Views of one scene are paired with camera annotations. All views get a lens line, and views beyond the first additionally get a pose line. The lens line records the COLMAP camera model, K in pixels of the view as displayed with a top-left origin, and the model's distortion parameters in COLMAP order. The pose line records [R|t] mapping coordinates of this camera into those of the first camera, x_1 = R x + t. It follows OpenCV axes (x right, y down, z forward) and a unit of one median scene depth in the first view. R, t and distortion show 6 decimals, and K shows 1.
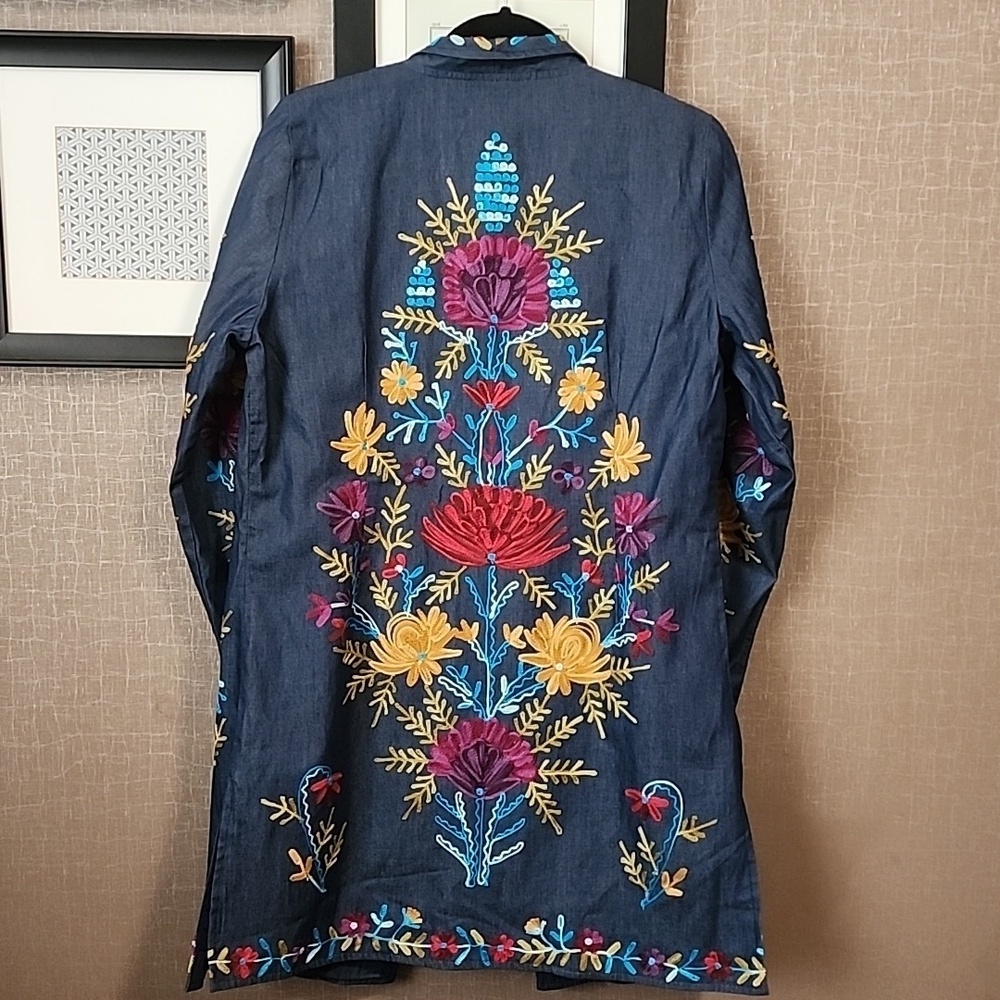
lens RADIAL K [[1376.2, 0, 500.0], [0, 1376.2, 500.0], [0, 0, 1]] dist [0.184856, -0.460307]
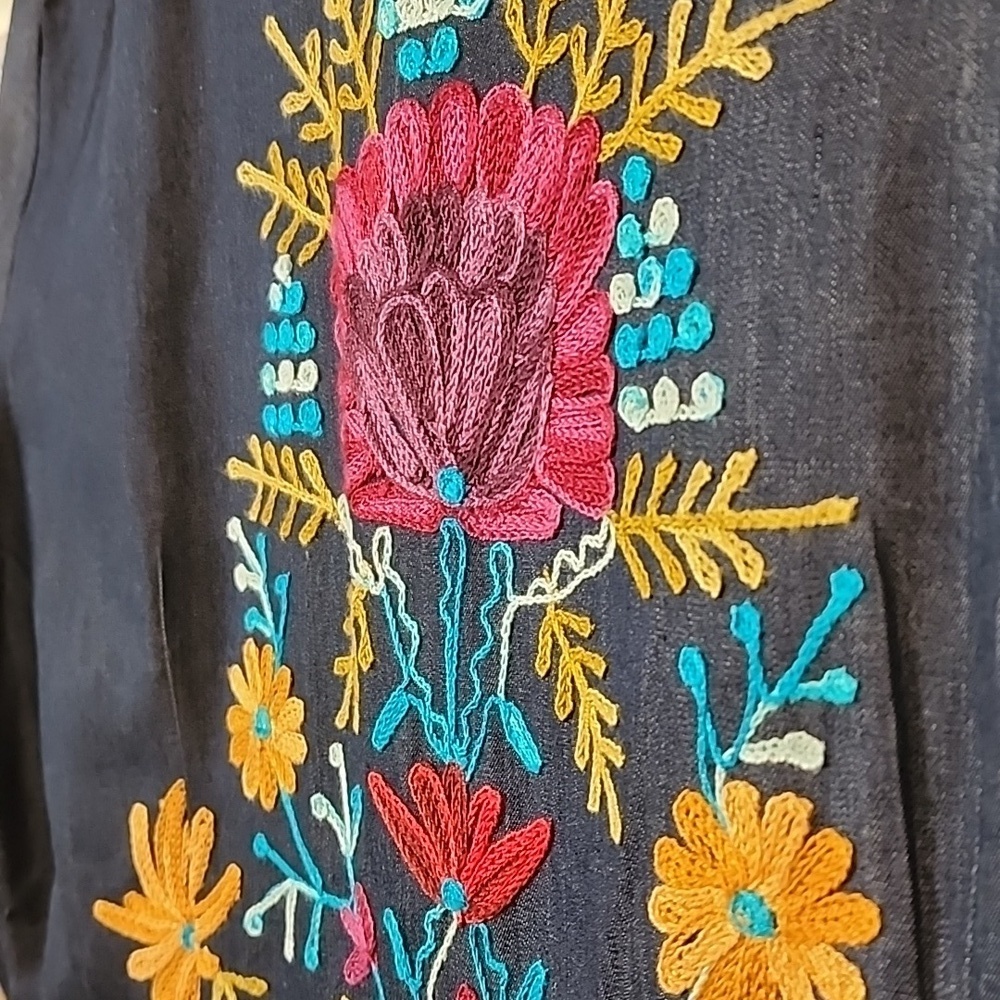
lens RADIAL K [[1445.9, 0, 528.7], [0, 1445.9, 497.5], [0, 0, 1]] dist [0.213589, -0.661996]
pose [[0.611375, 0.011163, -0.791262, 0.178369], [-0.079220, 0.995741, -0.047161, -0.119527], [0.787366, 0.091517, 0.609655, 0.870484]]
